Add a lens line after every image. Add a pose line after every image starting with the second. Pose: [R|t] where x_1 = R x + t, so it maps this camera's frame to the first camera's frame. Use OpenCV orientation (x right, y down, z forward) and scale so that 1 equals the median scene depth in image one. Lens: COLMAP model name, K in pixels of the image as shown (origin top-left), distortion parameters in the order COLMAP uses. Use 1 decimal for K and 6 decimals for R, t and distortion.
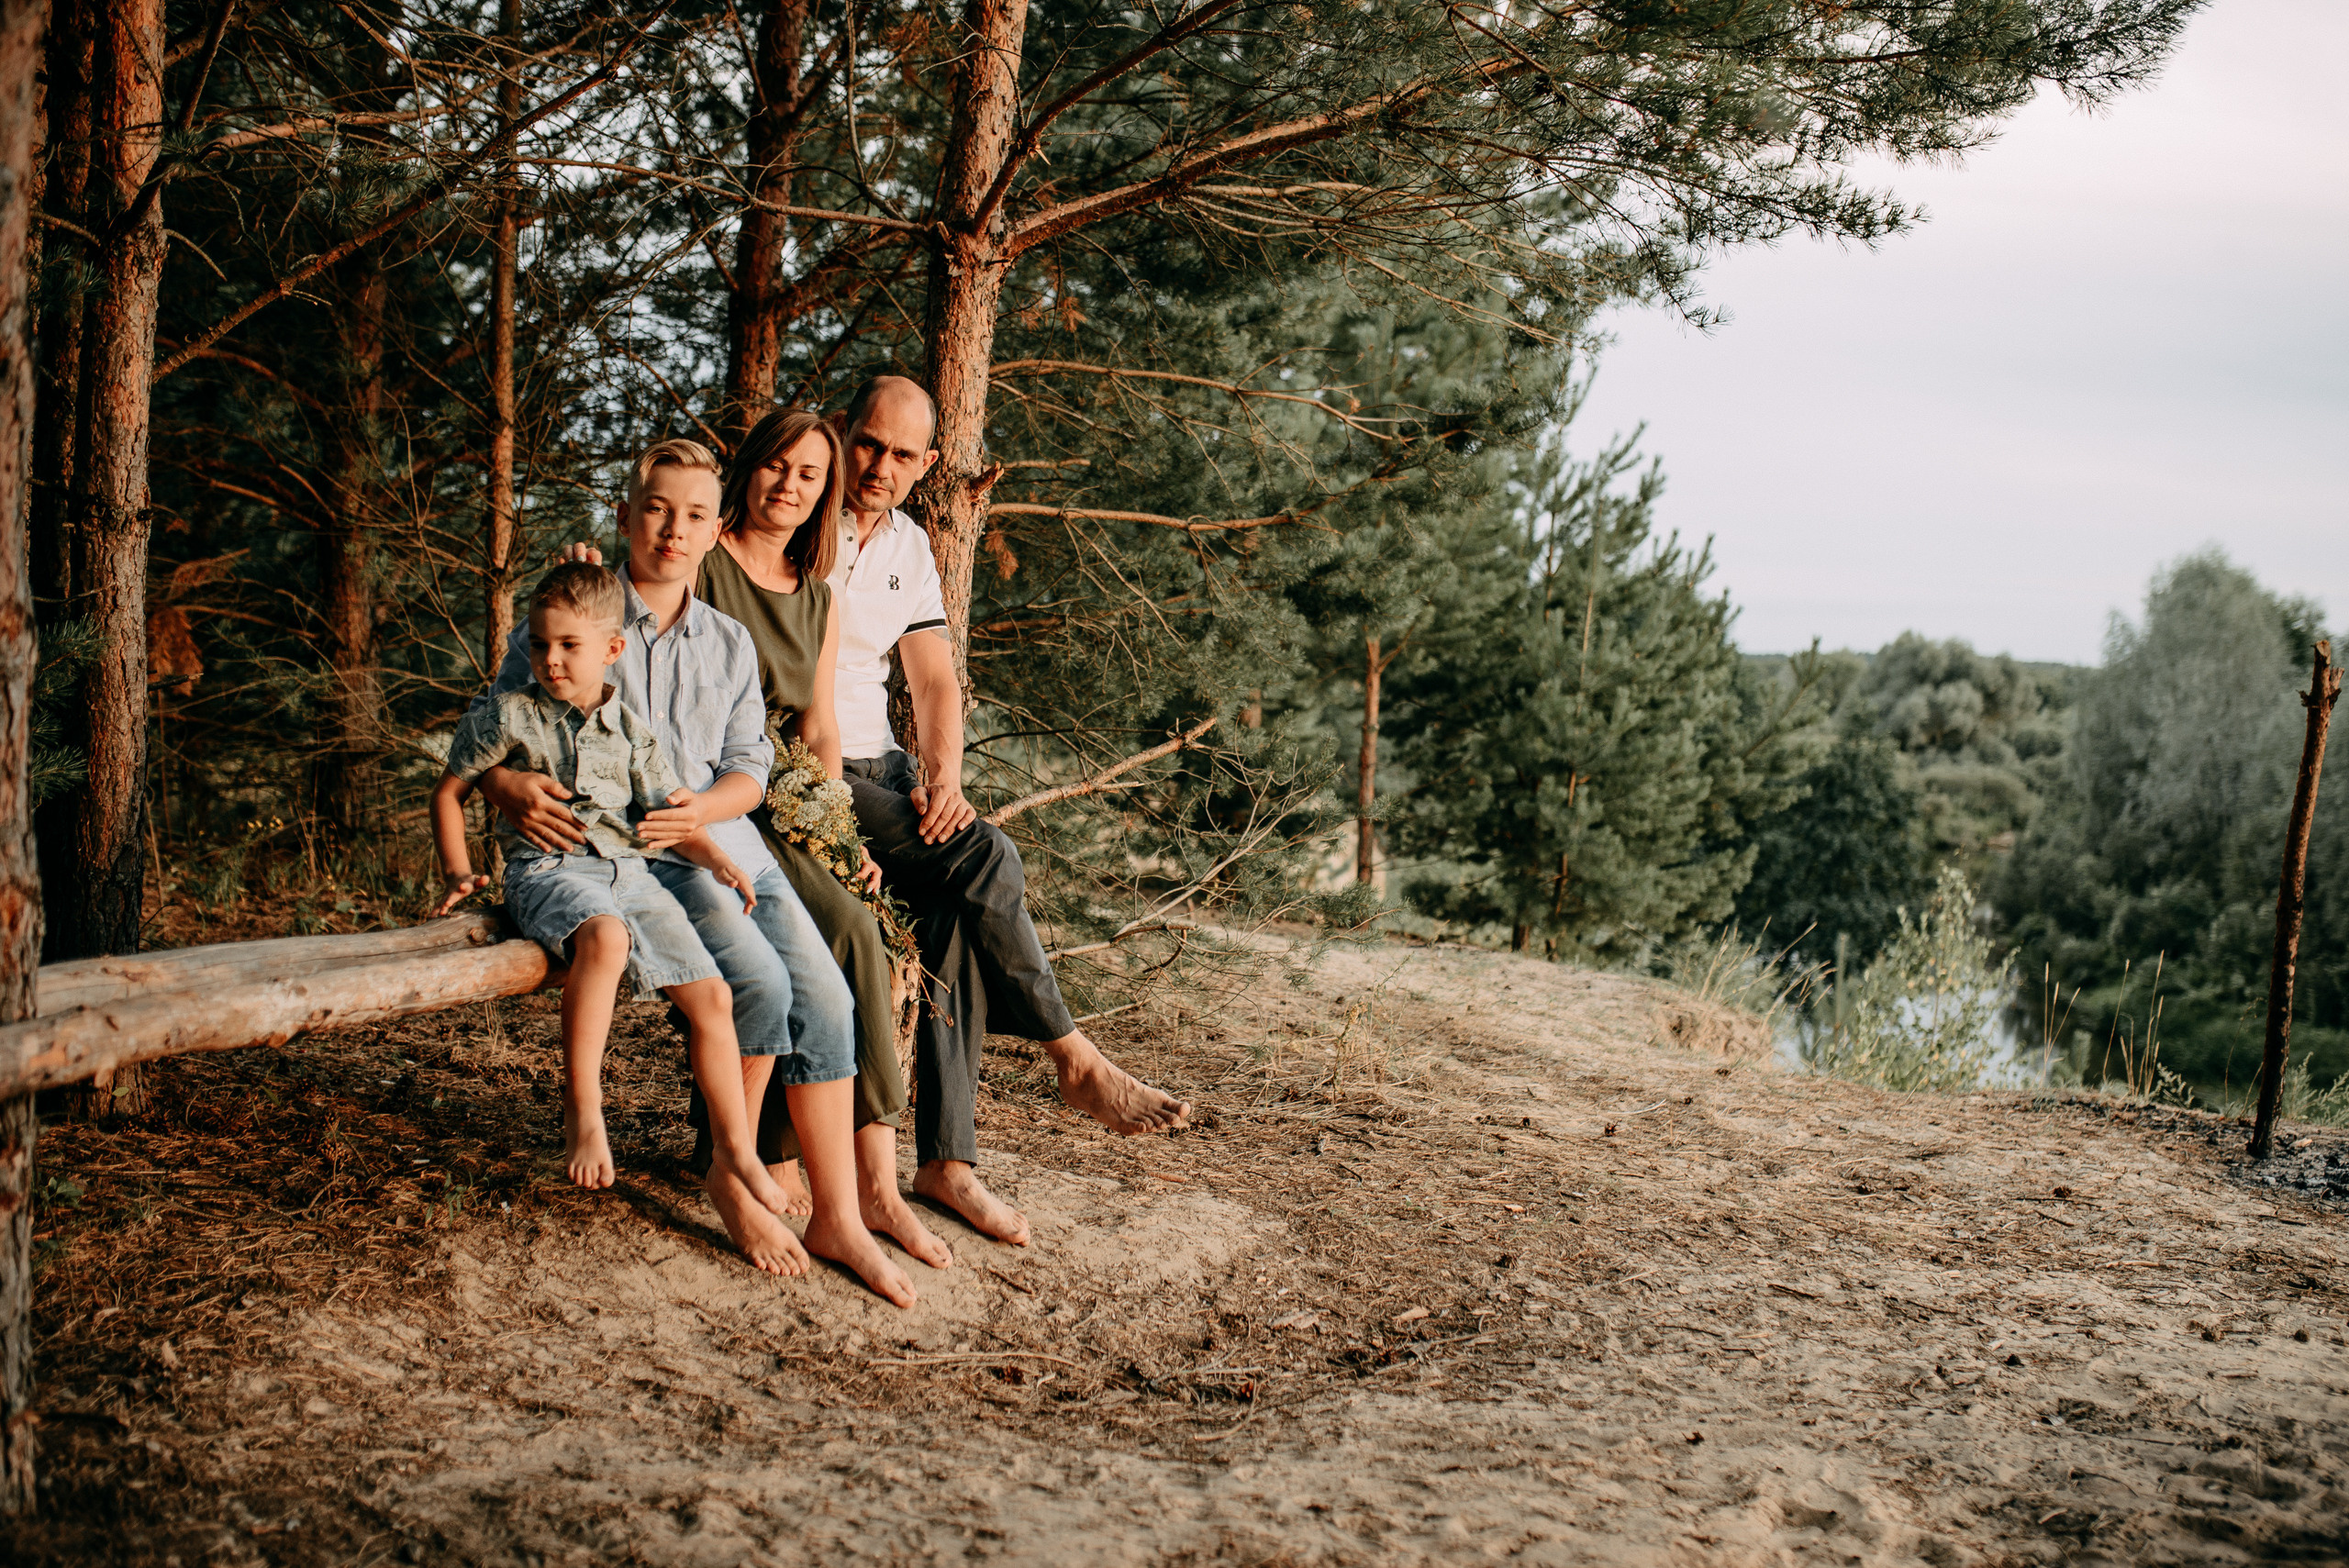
lens RADIAL K [[2140.6, 0, 1165.3], [0, 2140.6, 741.1], [0, 0, 1]] dist [-0.063217, 0.090001]
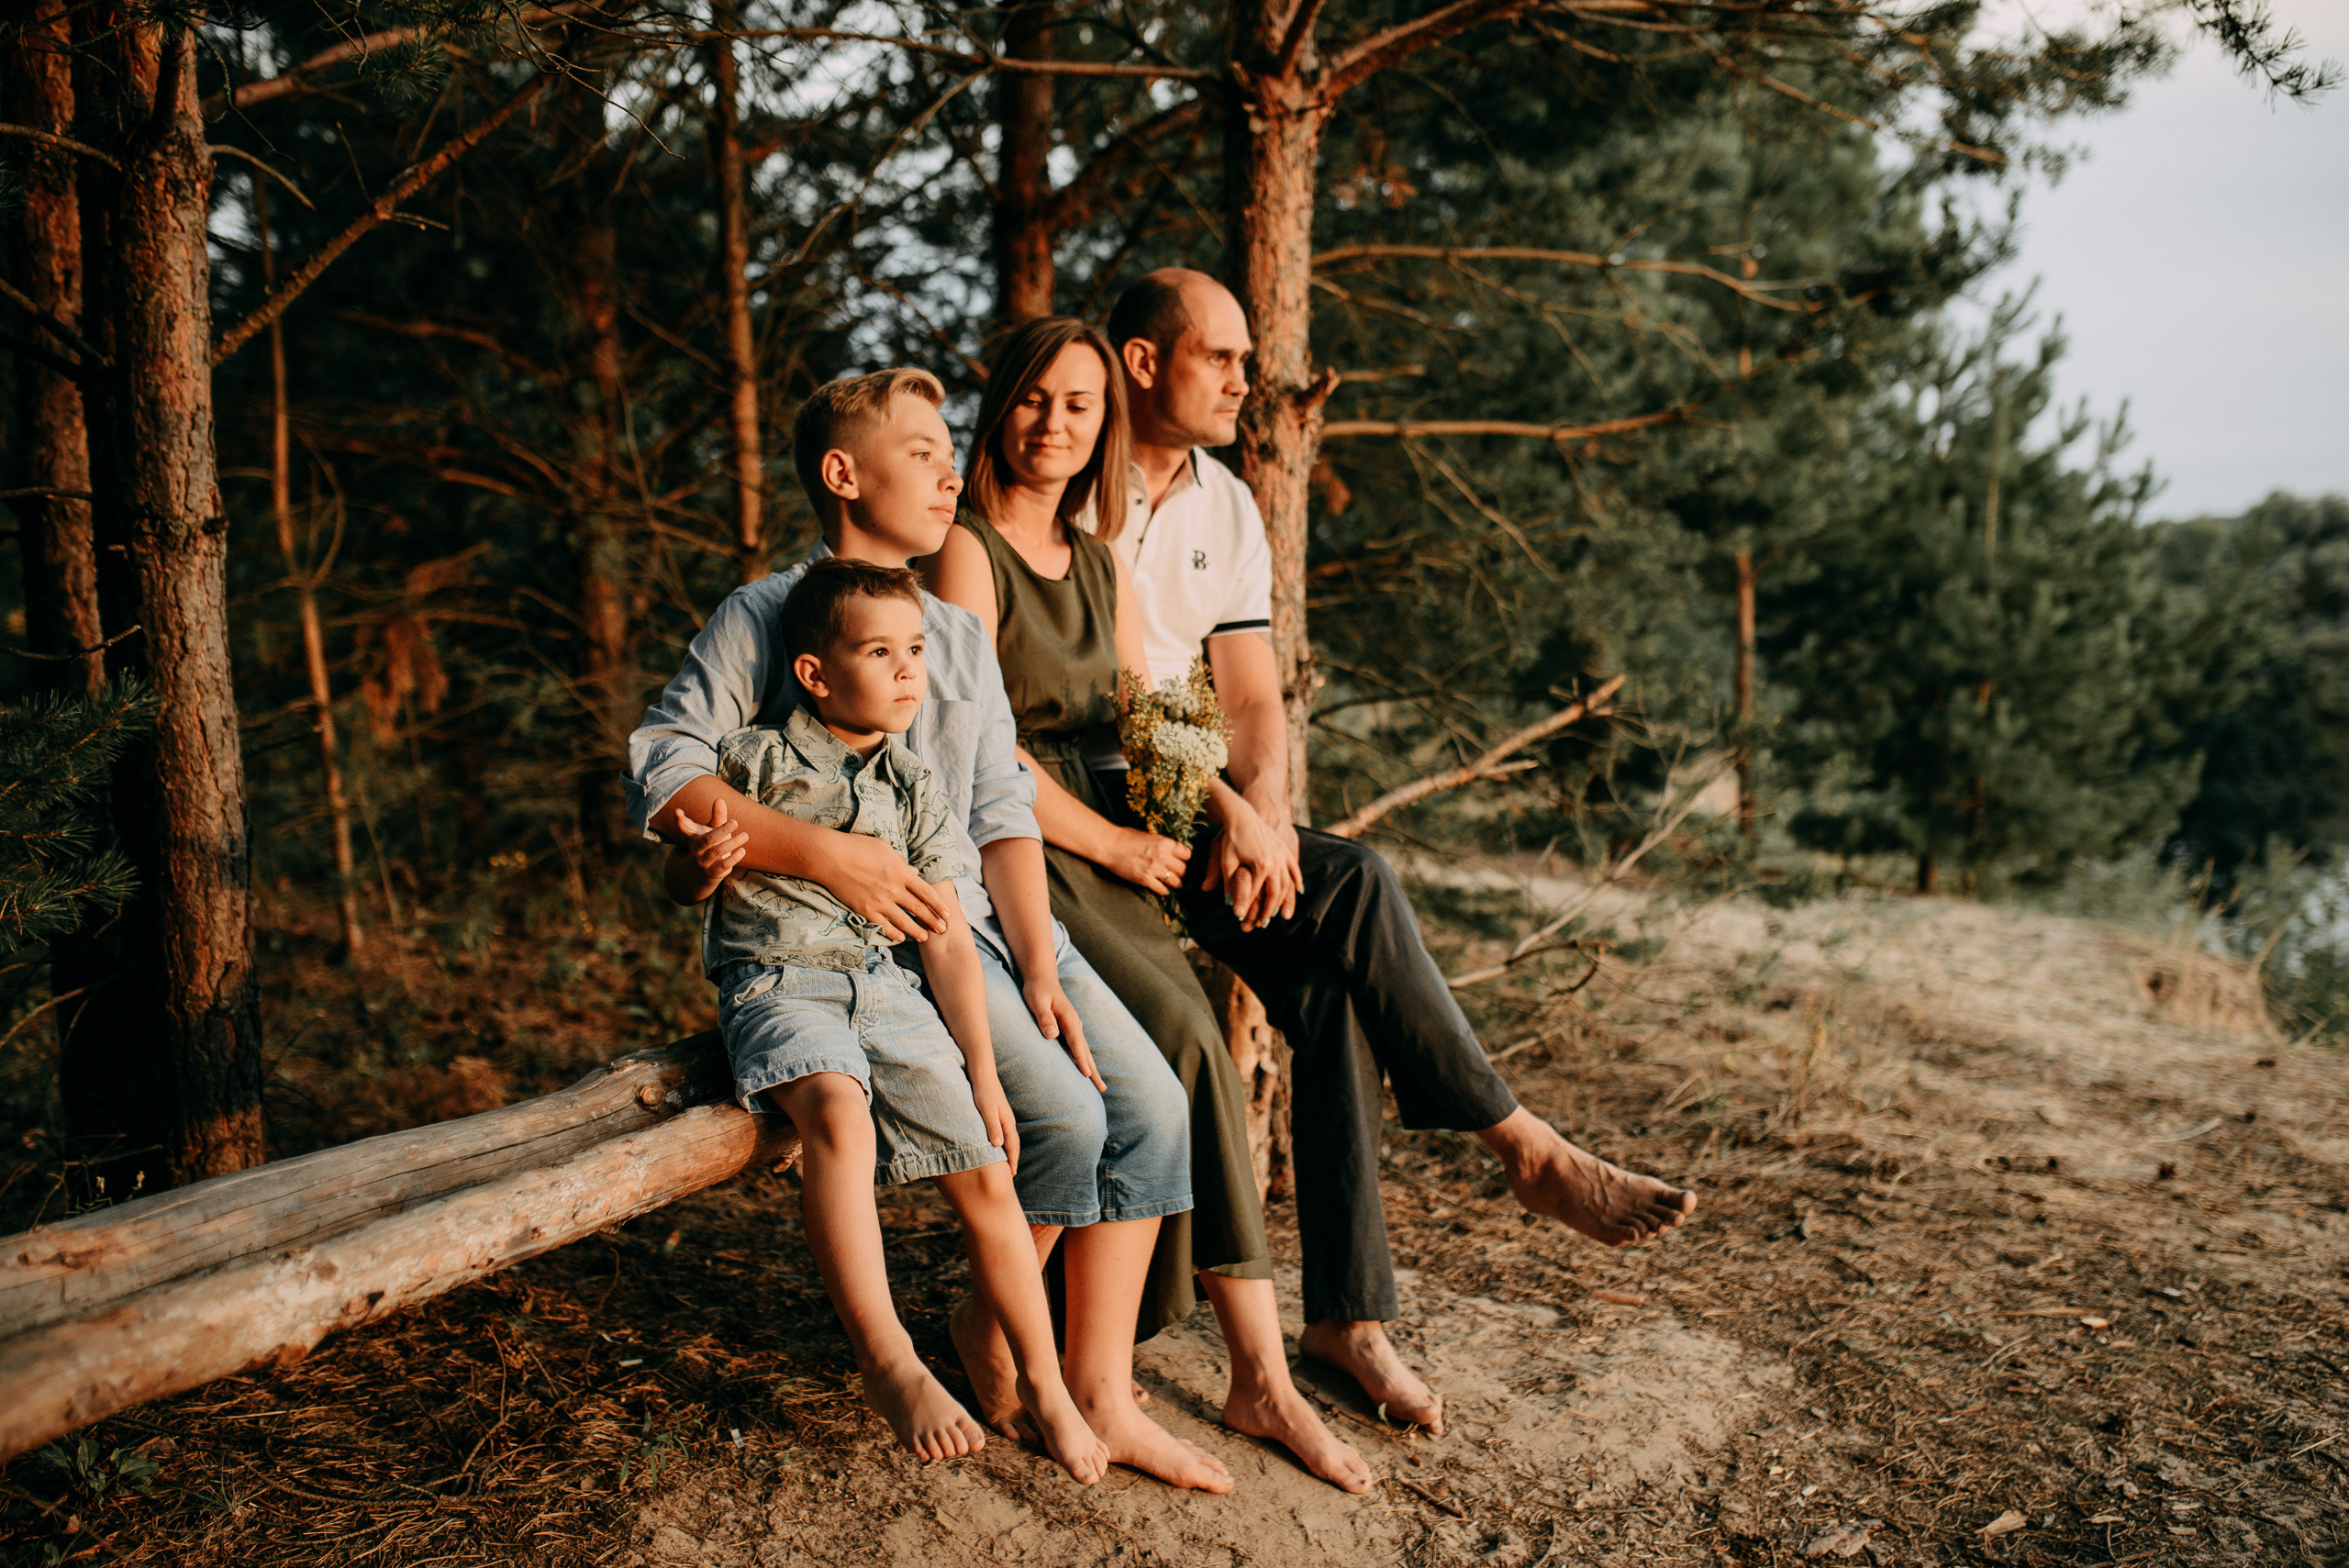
lens RADIAL K [[2140.6, 0, 1165.3], [0, 2140.6, 741.1], [0, 0, 1]] dist [-0.063217, 0.090001]
pose [[0.986966, -0.060361, -0.149183, -0.027364], [0.065428, 0.997428, 0.029284, -0.020542], [0.147032, -0.038663, 0.988376, 0.203089]]
